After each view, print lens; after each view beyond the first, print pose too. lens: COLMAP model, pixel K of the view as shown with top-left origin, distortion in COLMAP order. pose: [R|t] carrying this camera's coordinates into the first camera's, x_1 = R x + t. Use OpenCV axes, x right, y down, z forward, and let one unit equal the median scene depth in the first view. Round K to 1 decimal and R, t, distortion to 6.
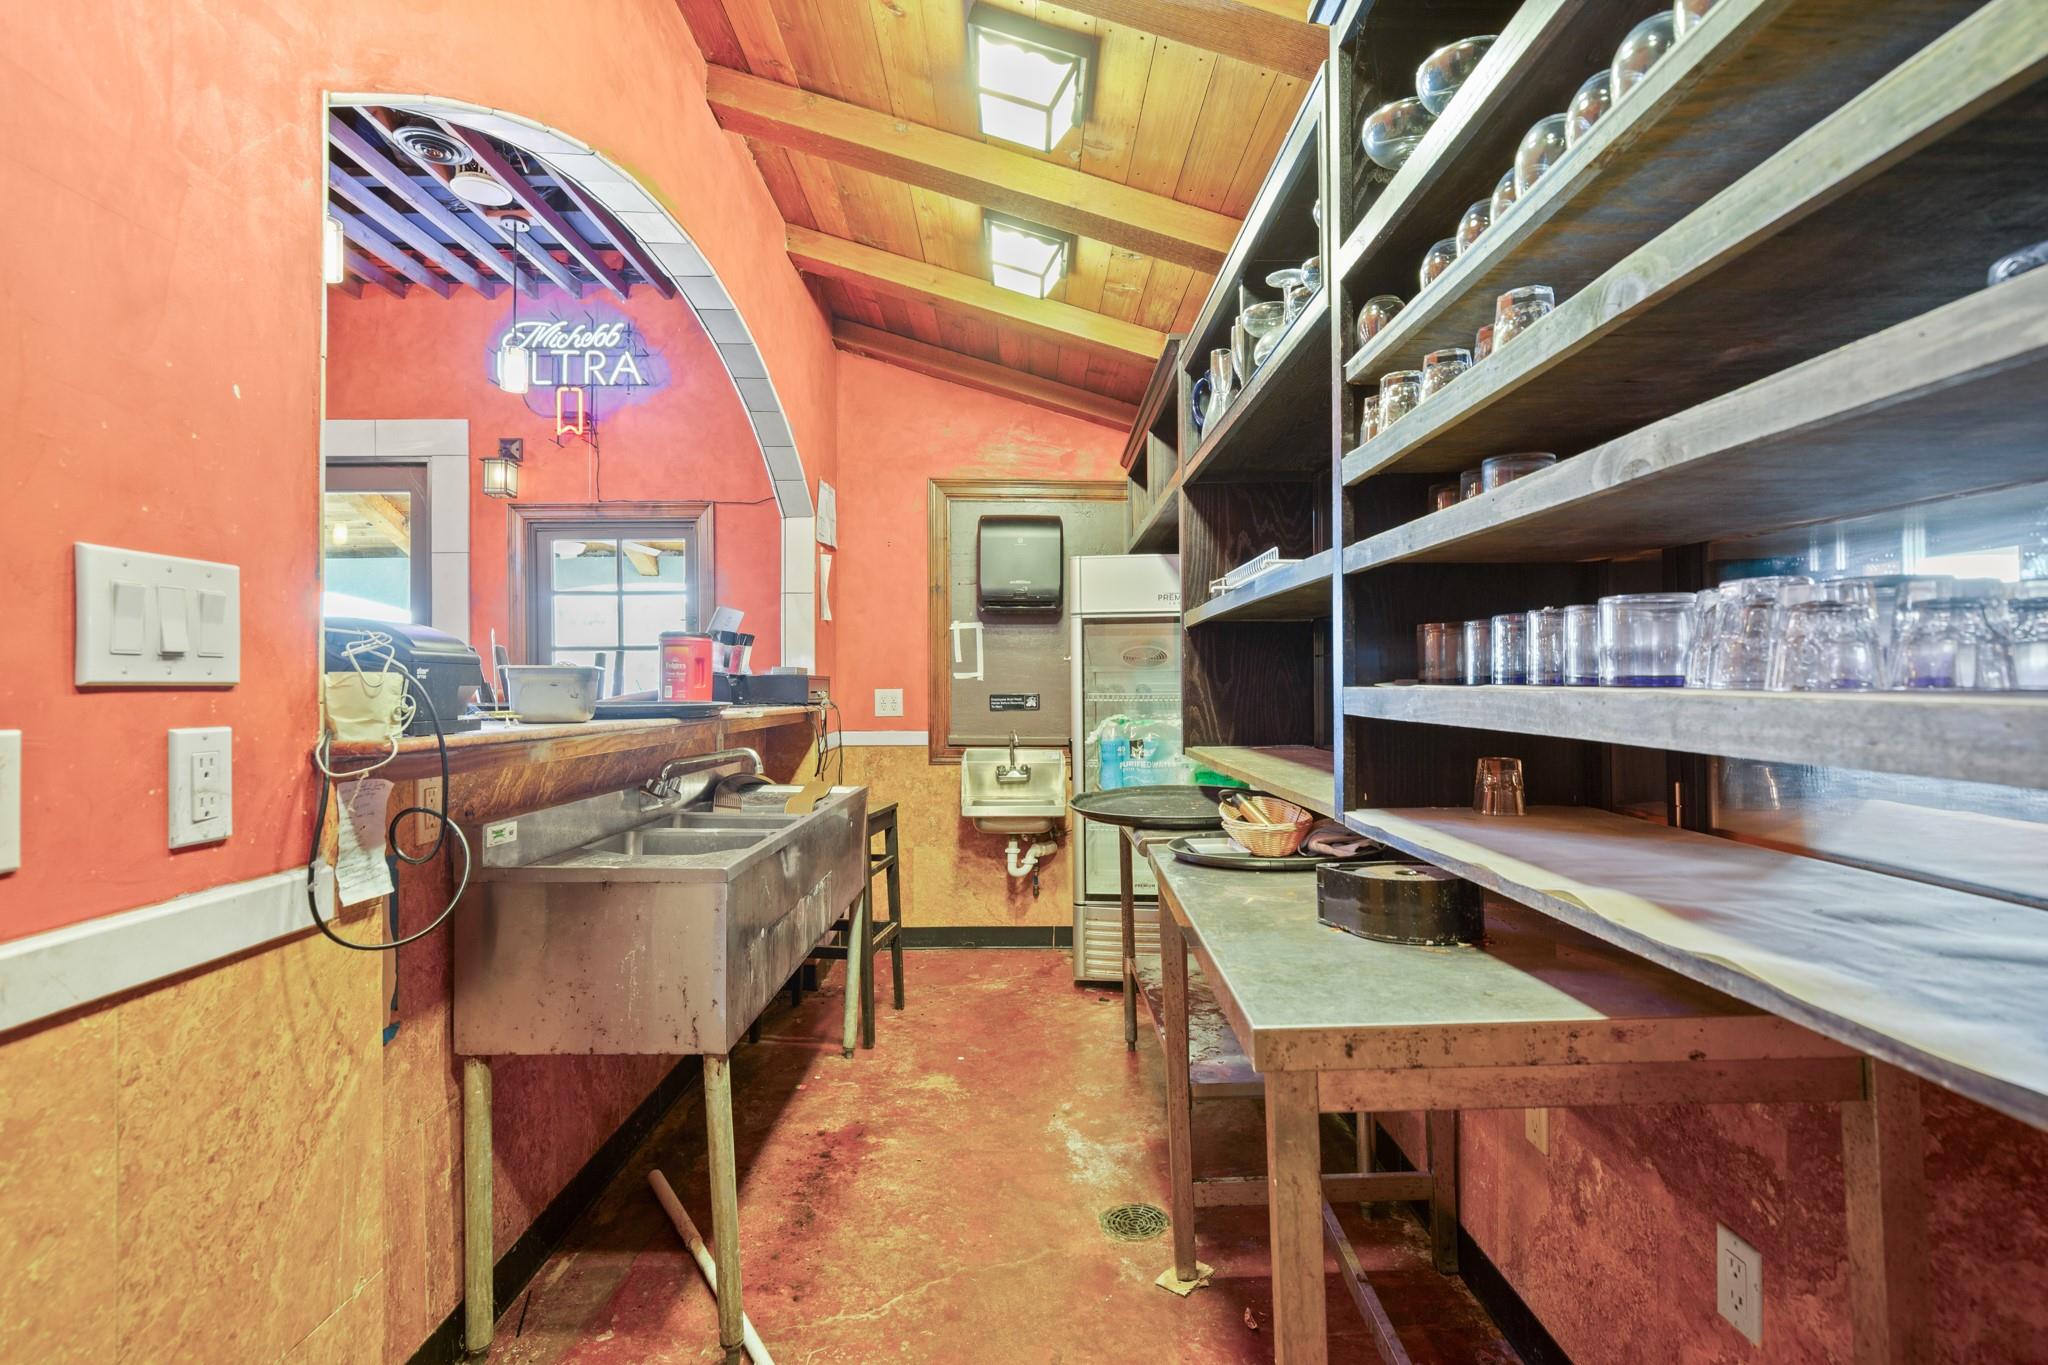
lens RADIAL K [[993.5, 0, 1025.7], [0, 993.5, 681.7], [0, 0, 1]] dist [-0.000391, -0.000085]
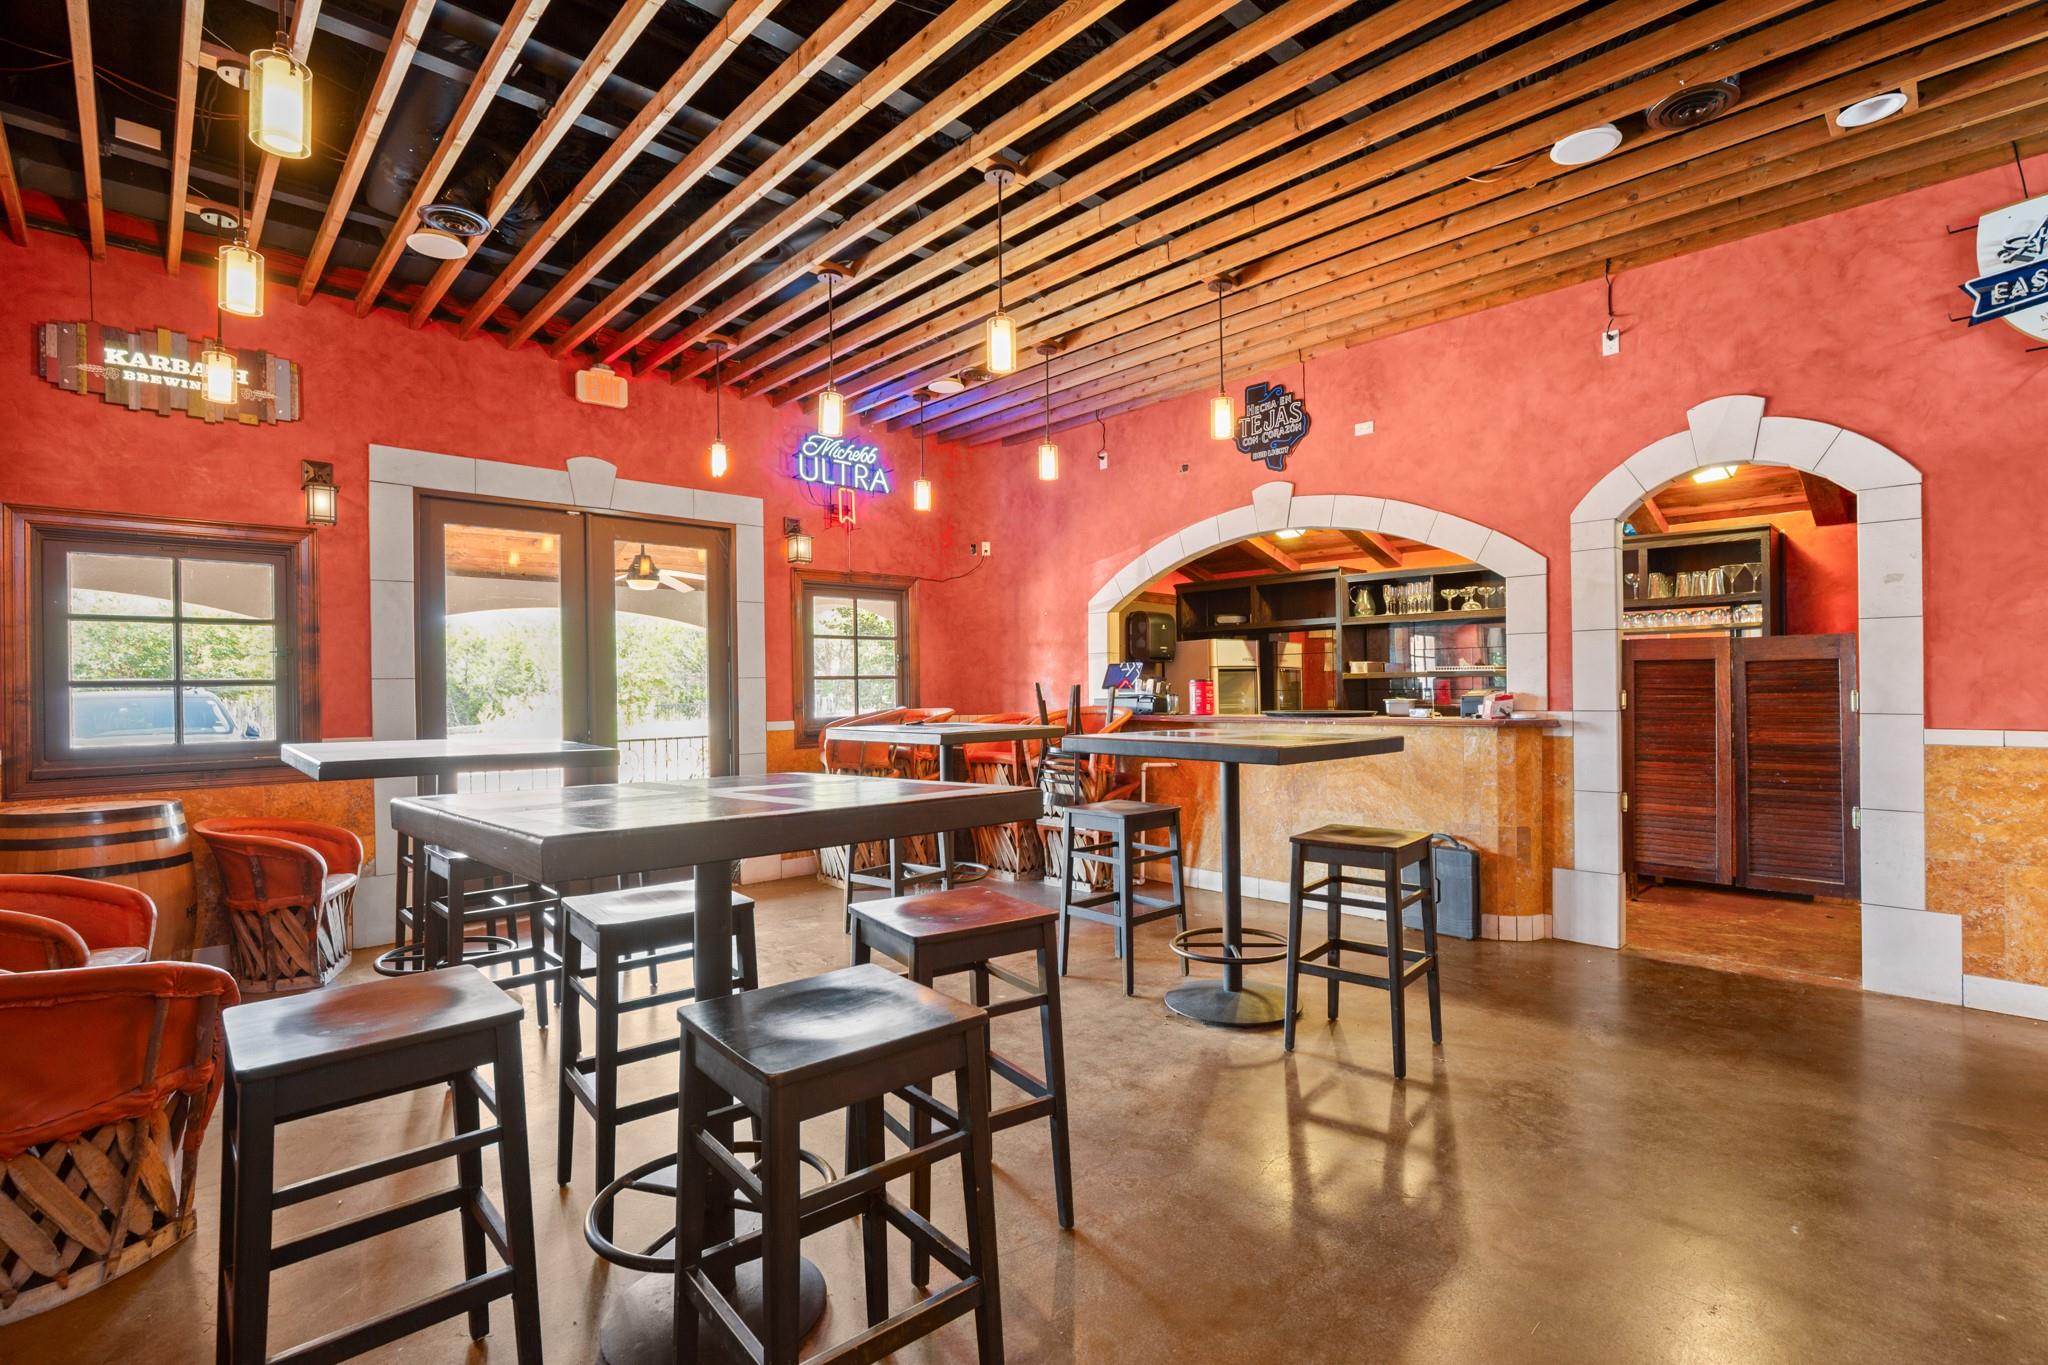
lens RADIAL K [[935.0, 0, 1024.3], [0, 935.0, 682.7], [0, 0, 1]] dist [0.000203, 0.000007]
pose [[0.731248, -0.001025, 0.682111, -1.160089], [0.003377, 0.999992, -0.002117, -0.023871], [-0.682103, 0.003852, 0.731246, -0.113179]]
